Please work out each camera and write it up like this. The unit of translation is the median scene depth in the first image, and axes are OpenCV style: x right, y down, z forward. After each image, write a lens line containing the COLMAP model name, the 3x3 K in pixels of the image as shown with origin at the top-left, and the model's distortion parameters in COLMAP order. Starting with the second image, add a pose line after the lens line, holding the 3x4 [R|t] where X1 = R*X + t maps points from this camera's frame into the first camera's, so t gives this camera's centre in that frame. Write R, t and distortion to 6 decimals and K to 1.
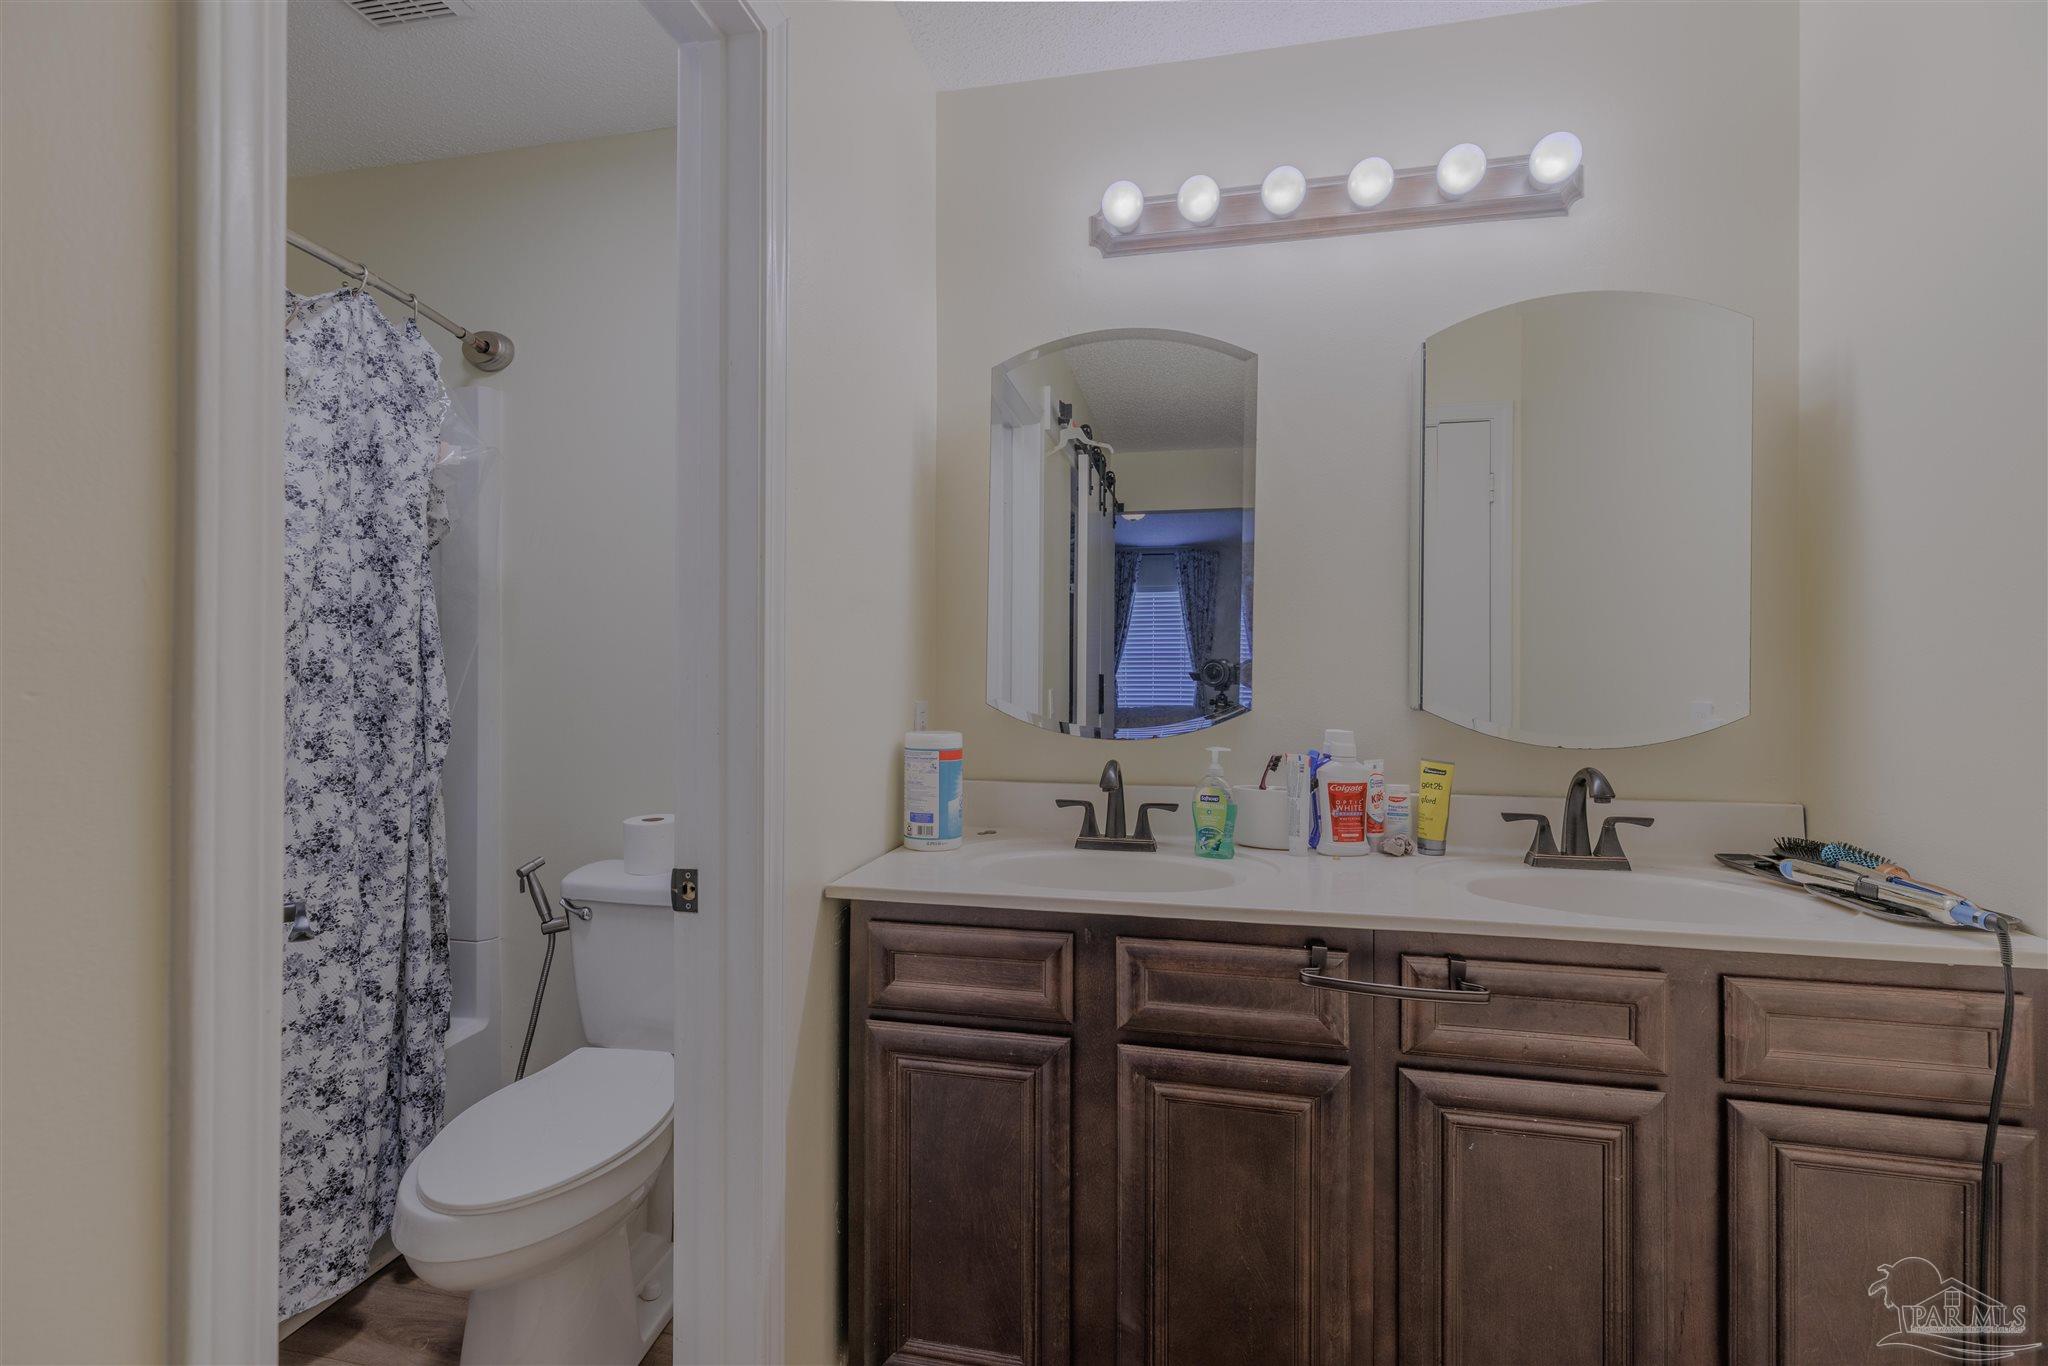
lens RADIAL K [[909.2, 0, 1025.0], [0, 909.2, 678.0], [0, 0, 1]] dist [0.005362, -0.000069]
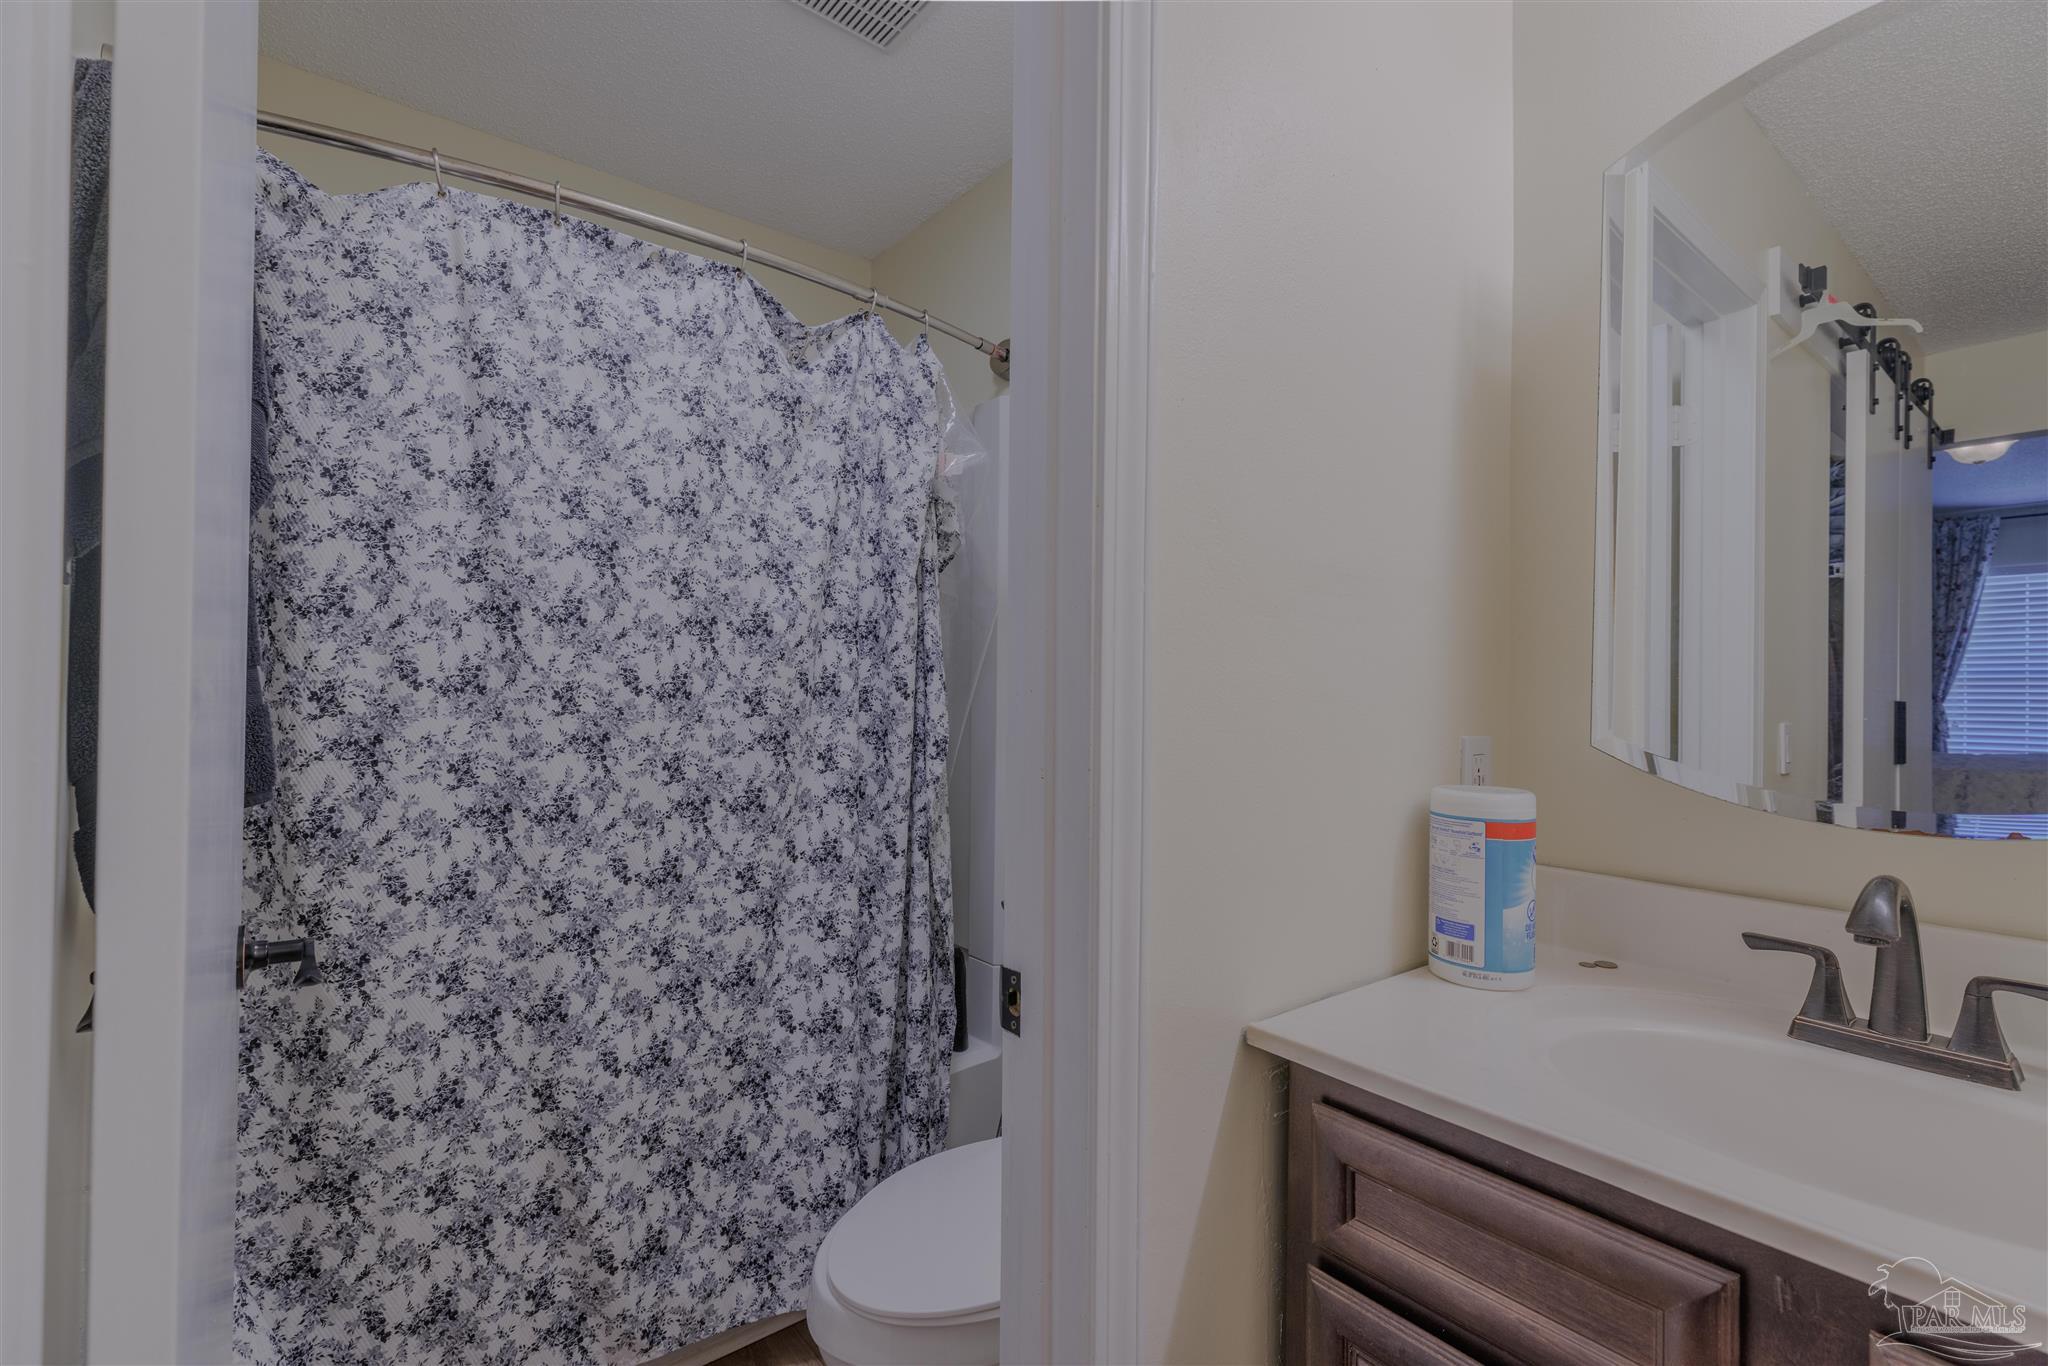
lens RADIAL K [[909.2, 0, 1025.0], [0, 909.2, 678.0], [0, 0, 1]] dist [0.005362, -0.000069]
pose [[0.770419, -0.000906, -0.637538, 0.052476], [-0.012208, 0.999795, -0.016173, -0.001675], [0.637421, 0.020243, 0.770249, 0.324718]]
